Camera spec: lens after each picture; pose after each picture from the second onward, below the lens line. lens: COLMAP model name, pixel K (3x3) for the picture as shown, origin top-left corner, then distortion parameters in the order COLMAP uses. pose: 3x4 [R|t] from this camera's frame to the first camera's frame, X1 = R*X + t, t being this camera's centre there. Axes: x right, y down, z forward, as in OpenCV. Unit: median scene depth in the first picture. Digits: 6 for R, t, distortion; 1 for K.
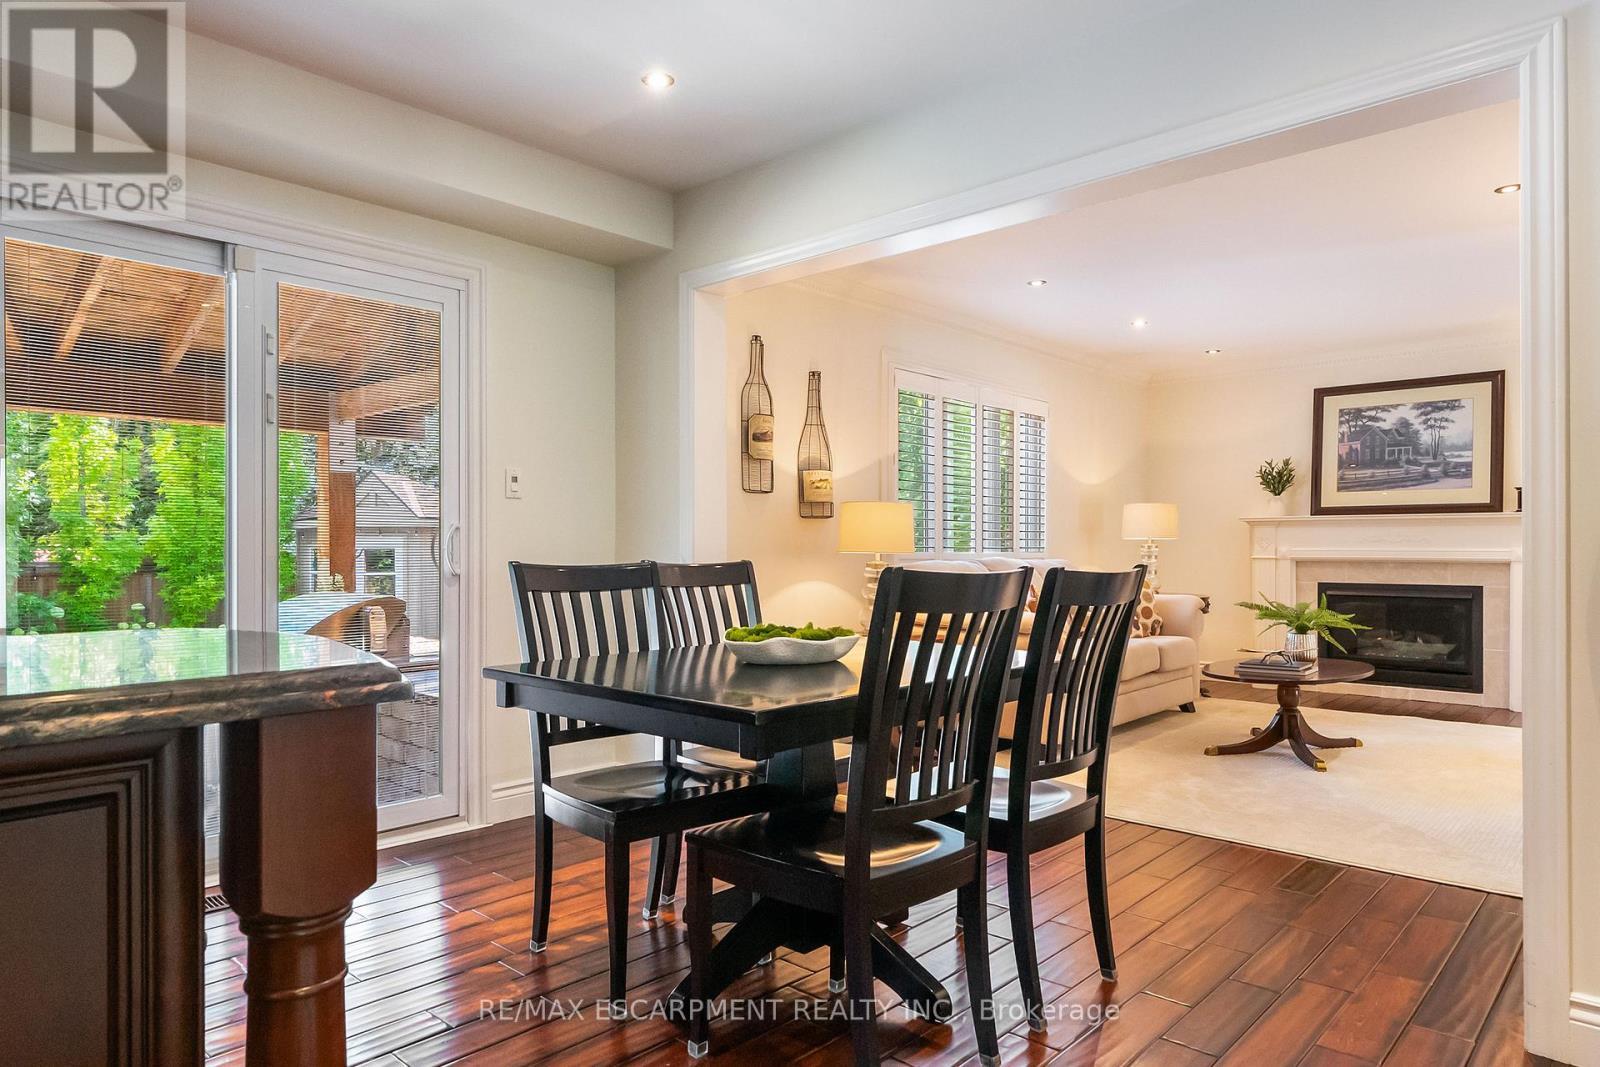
lens RADIAL K [[995.0, 0, 796.6], [0, 995.0, 543.3], [0, 0, 1]] dist [0.003047, -0.000335]
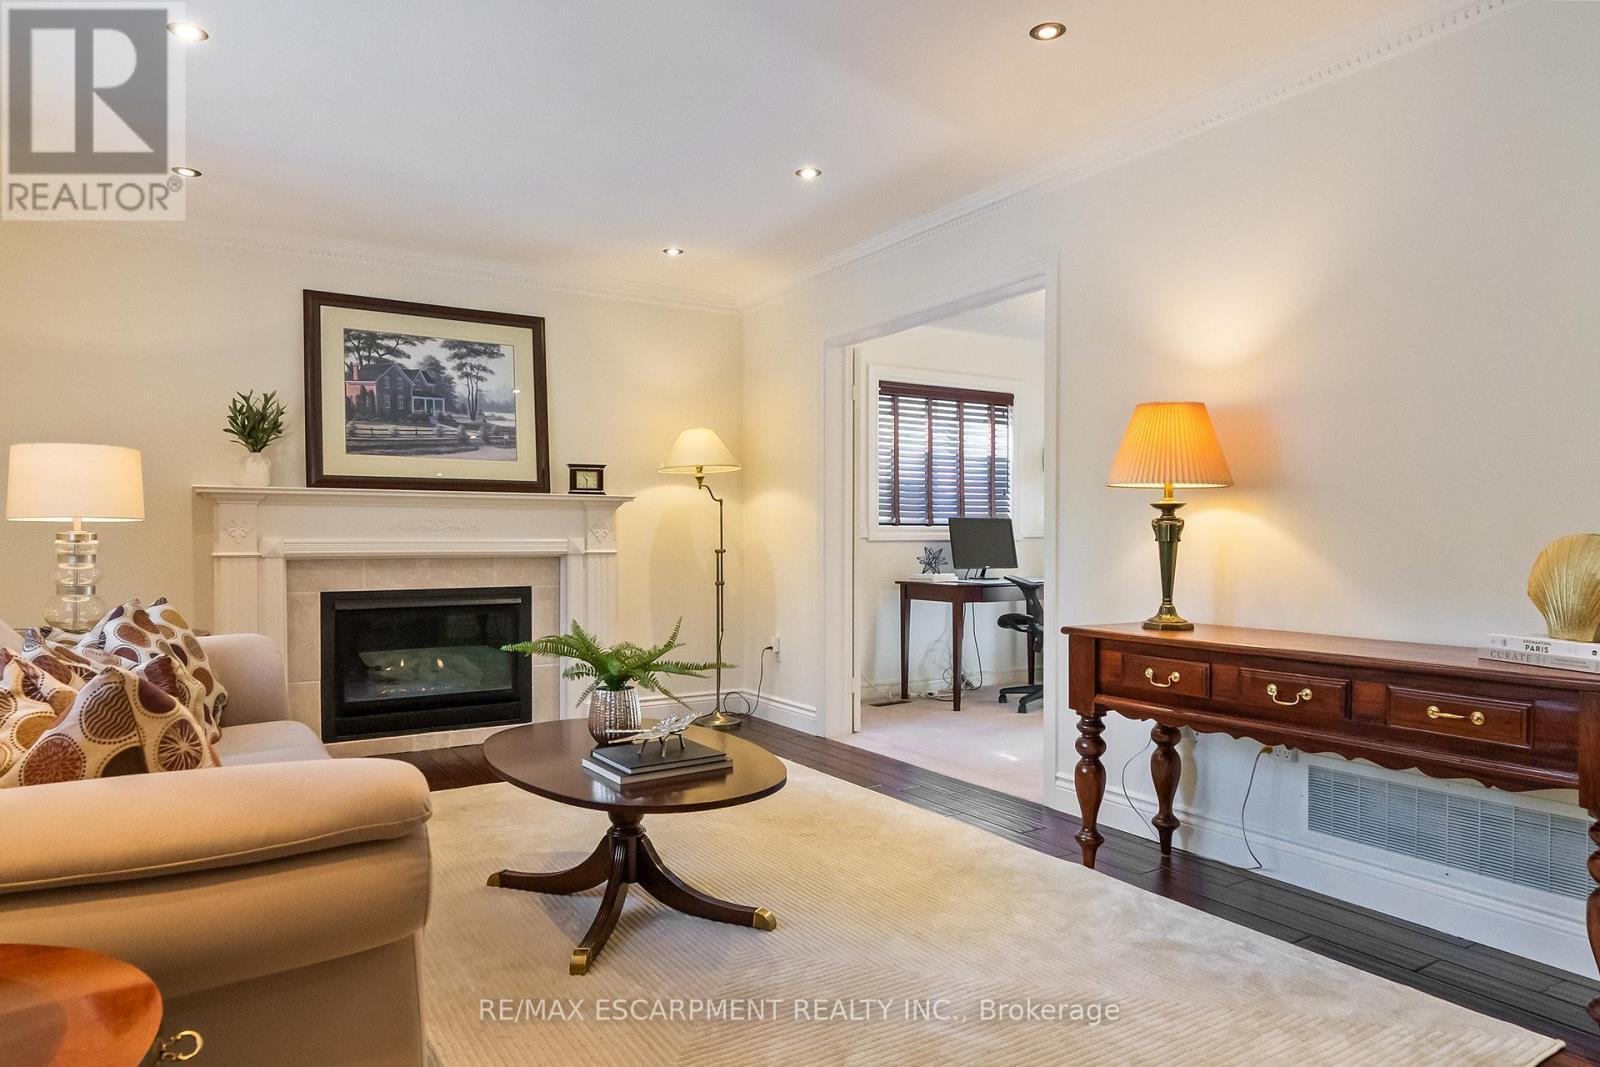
lens RADIAL K [[995.0, 0, 796.6], [0, 995.0, 543.3], [0, 0, 1]] dist [0.003047, -0.000335]
pose [[0.270638, -0.007135, 0.962655, -0.011963], [-0.002903, 0.999962, 0.008228, 0.001640], [-0.962677, -0.005022, 0.270607, 0.552514]]
